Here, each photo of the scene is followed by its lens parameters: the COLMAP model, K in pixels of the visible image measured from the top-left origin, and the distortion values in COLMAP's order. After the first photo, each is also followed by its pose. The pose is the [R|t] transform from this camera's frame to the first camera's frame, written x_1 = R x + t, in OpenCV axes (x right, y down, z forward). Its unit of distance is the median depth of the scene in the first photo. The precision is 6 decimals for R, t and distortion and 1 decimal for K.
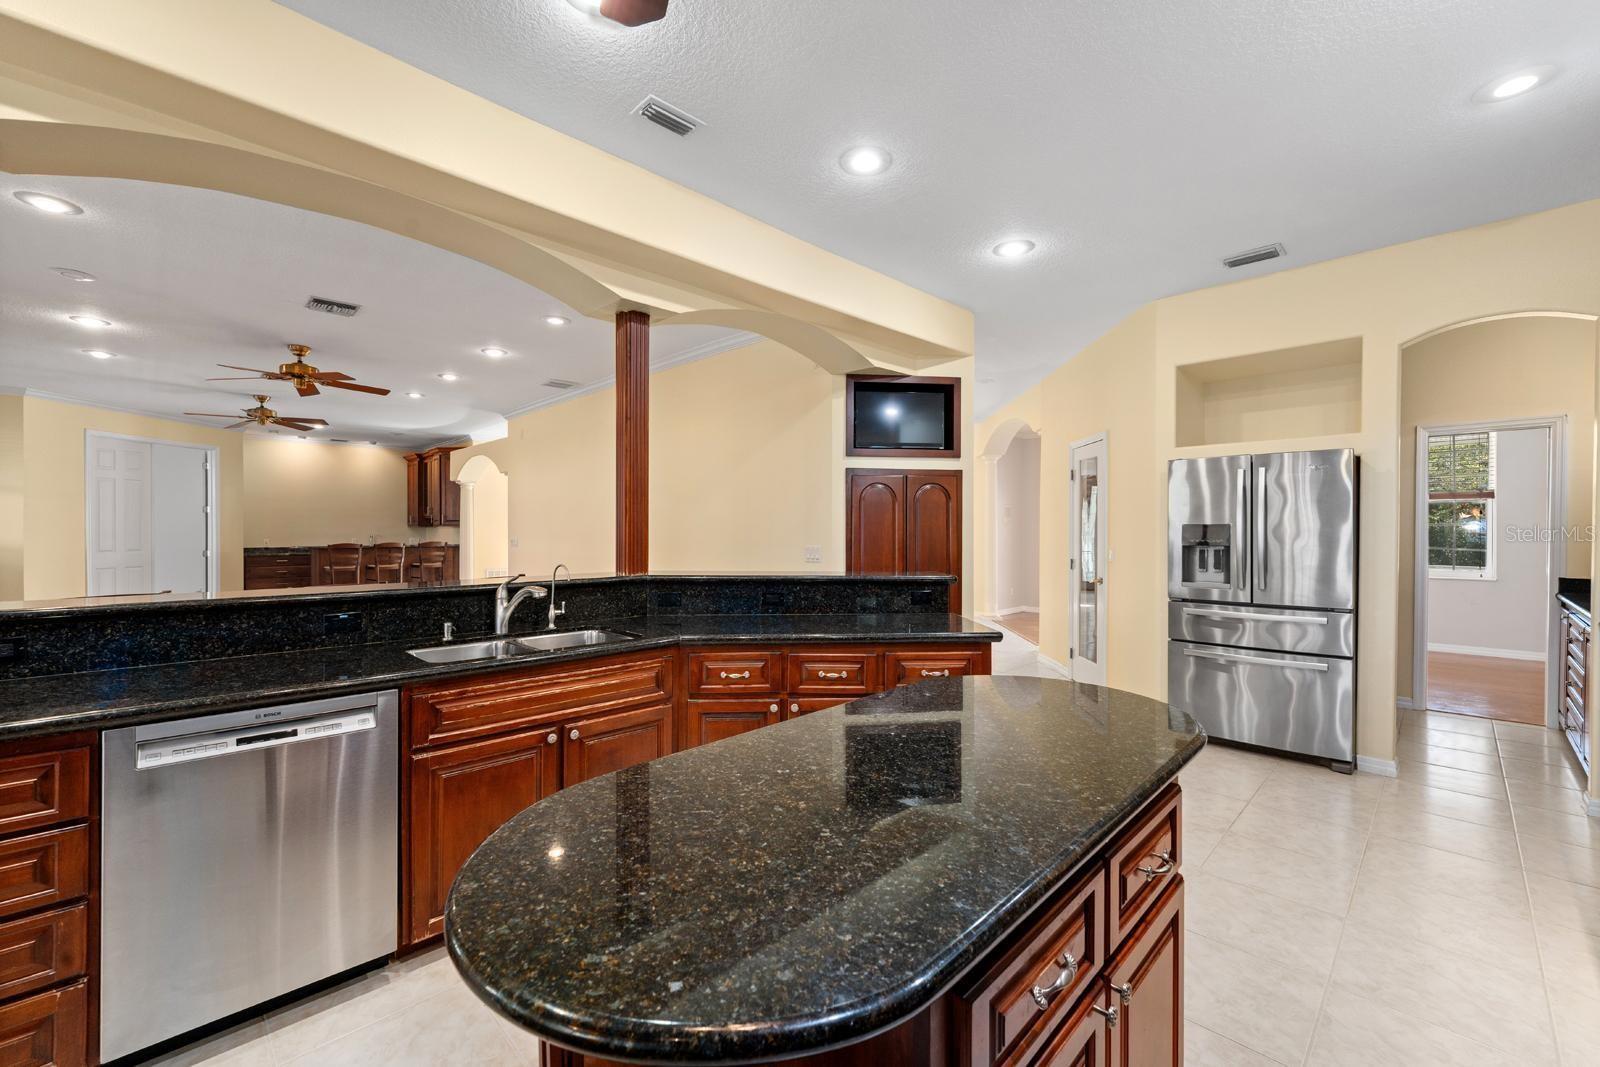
lens RADIAL K [[648.5, 0, 809.5], [0, 648.5, 535.0], [0, 0, 1]] dist [-0.002571, -0.000388]
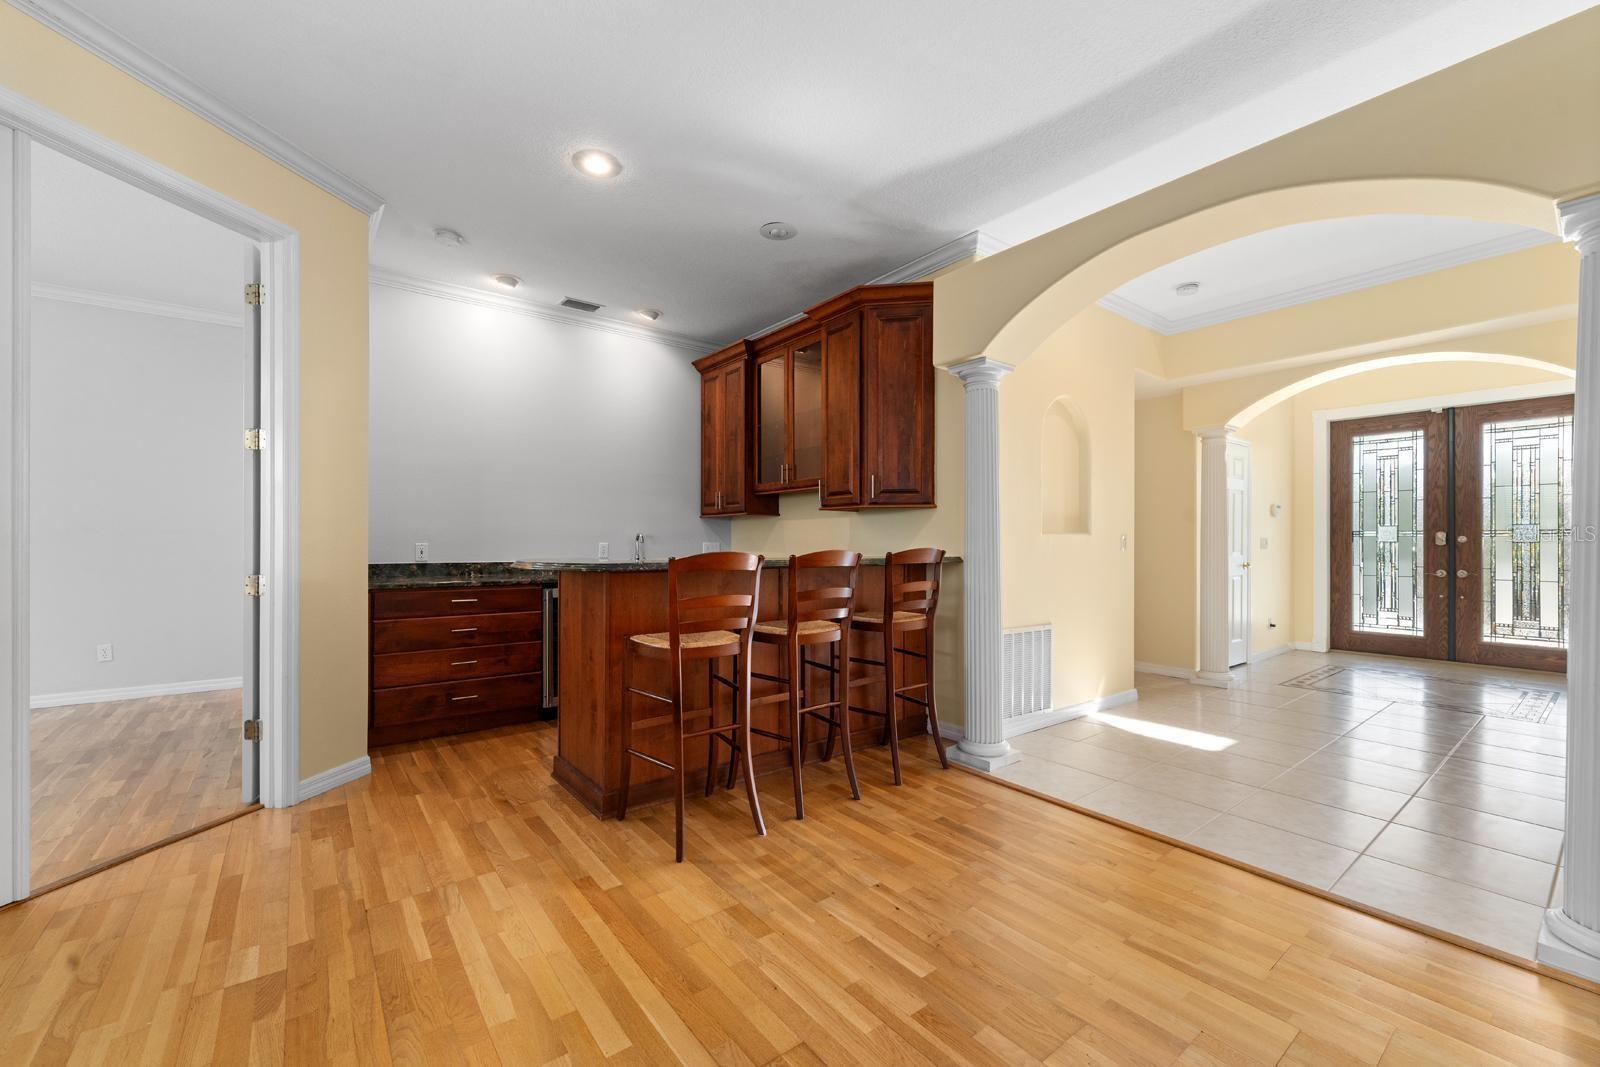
lens RADIAL K [[648.5, 0, 804.2], [0, 648.5, 540.2], [0, 0, 1]] dist [-0.002571, -0.000388]
pose [[0.991547, 0.001184, -0.129743, -0.580591], [-0.003020, 0.999898, -0.013956, 0.010382], [0.129713, 0.014230, 0.991449, 0.665543]]
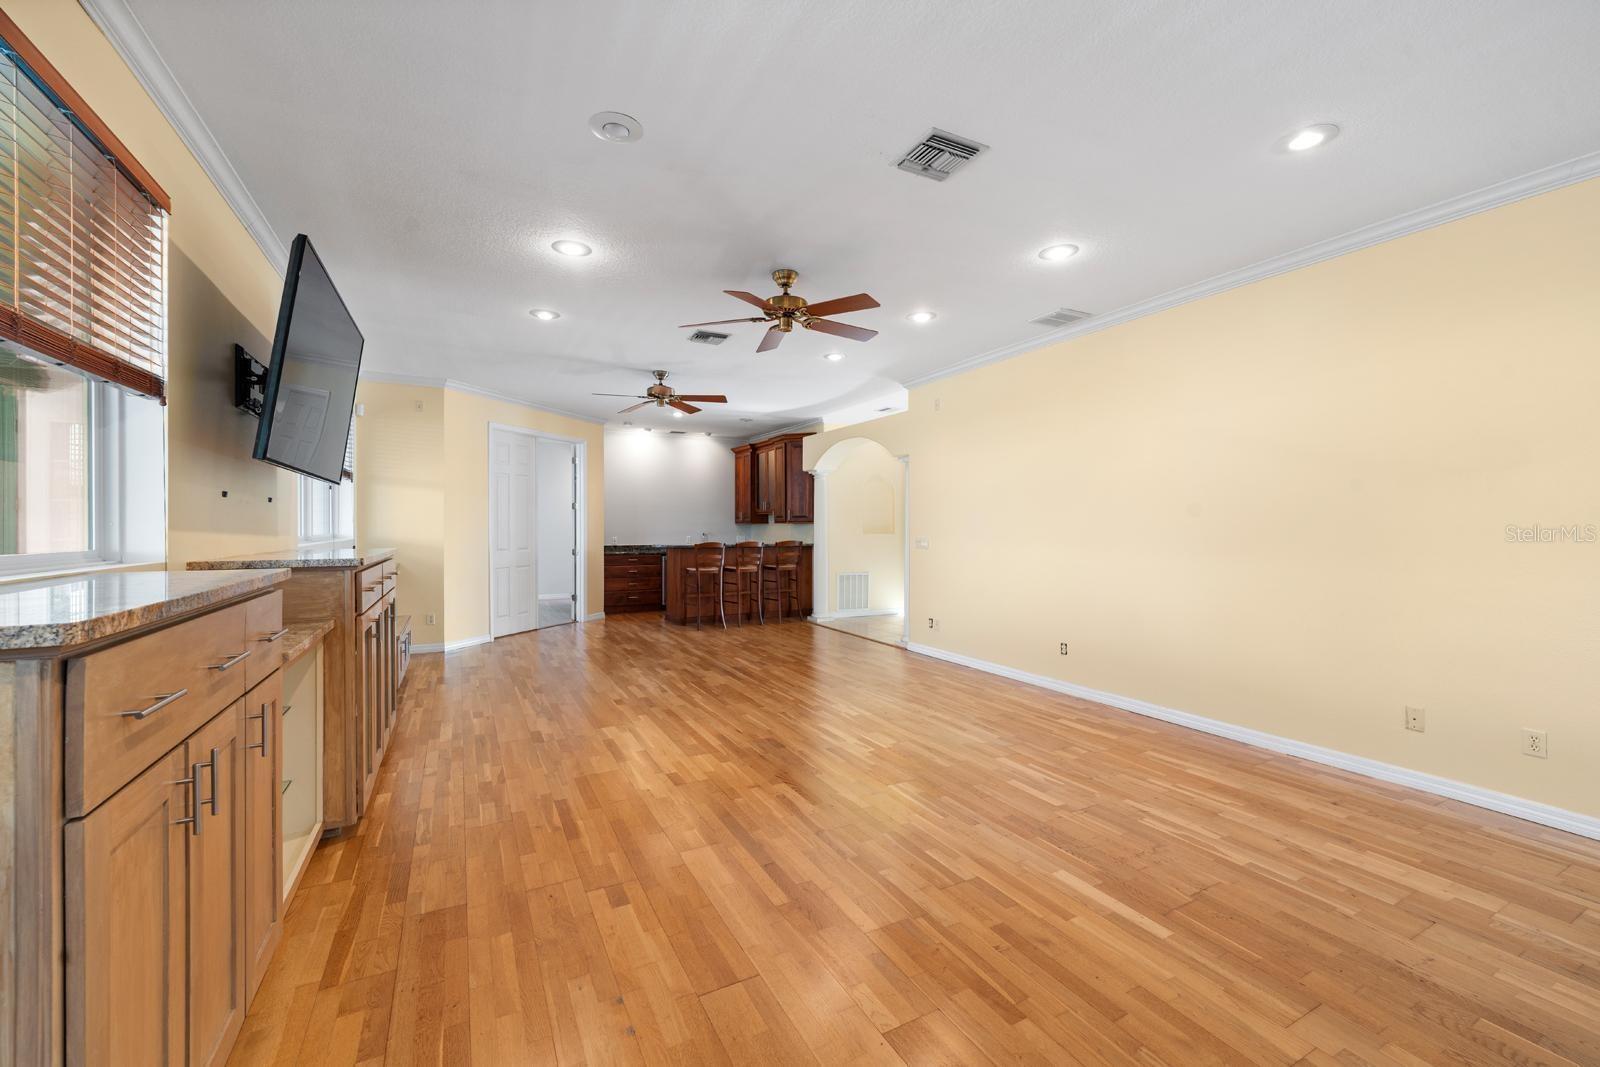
lens RADIAL K [[648.5, 0, 809.2], [0, 648.5, 527.7], [0, 0, 1]] dist [-0.002571, -0.000388]
pose [[0.955350, 0.001102, -0.295475, -0.289726], [-0.003270, 0.999971, -0.006842, -0.001721], [0.295459, 0.007503, 0.955326, 0.169306]]
